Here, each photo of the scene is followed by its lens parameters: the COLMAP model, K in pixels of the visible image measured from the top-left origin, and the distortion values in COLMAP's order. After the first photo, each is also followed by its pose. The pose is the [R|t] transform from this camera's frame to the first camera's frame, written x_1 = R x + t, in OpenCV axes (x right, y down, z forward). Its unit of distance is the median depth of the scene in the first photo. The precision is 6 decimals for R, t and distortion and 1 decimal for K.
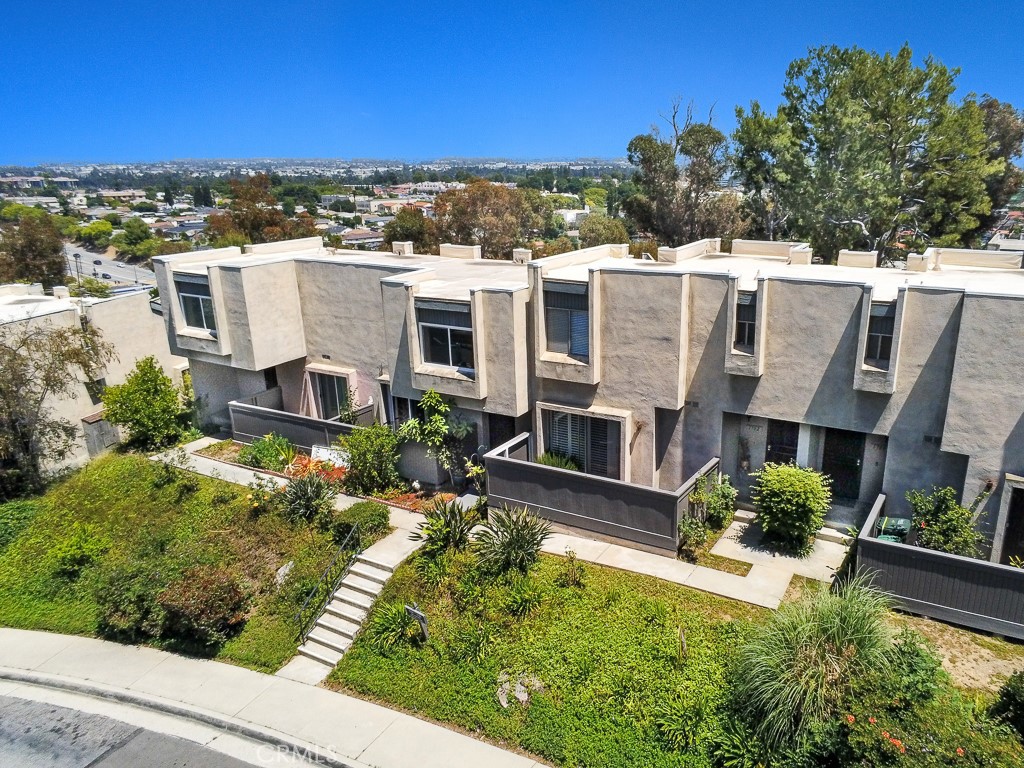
lens RADIAL K [[698.9, 0, 512.0], [0, 698.9, 384.0], [0, 0, 1]] dist [-0.000361, -0.000001]
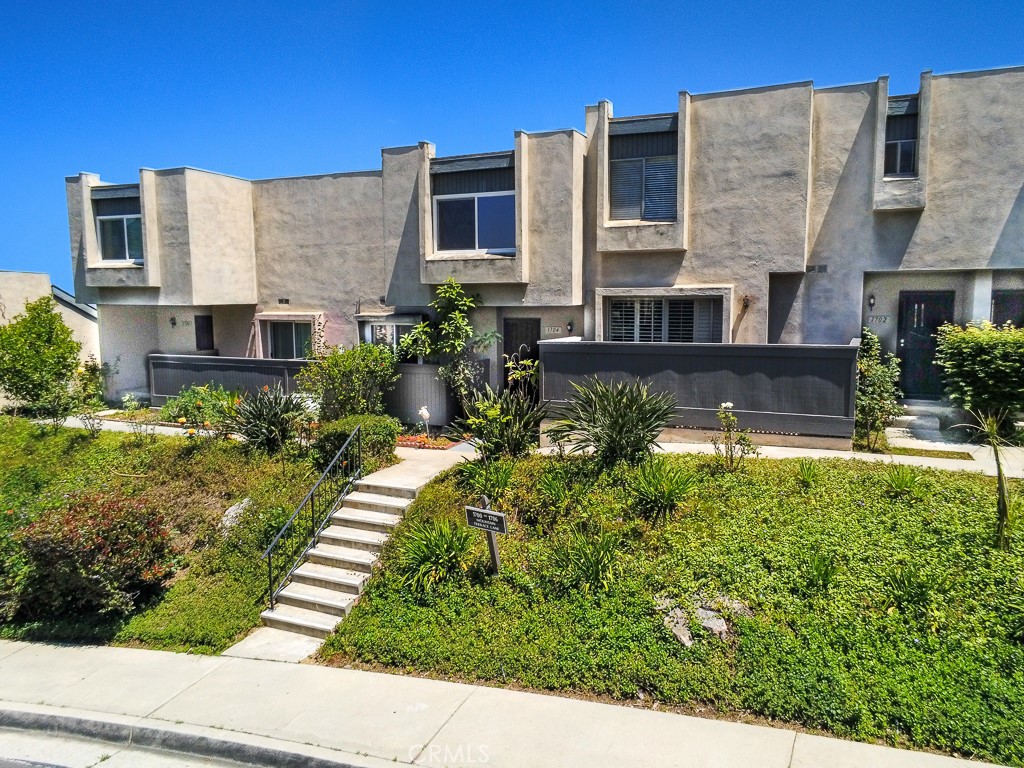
lens RADIAL K [[687.3, 0, 509.6], [0, 687.3, 338.6], [0, 0, 1]] dist [0.000215, 0.001142]
pose [[0.993104, 0.015313, 0.116236, -0.149210], [0.007717, 0.980747, -0.195133, 0.233611], [-0.116986, 0.194684, 0.973865, 0.319142]]
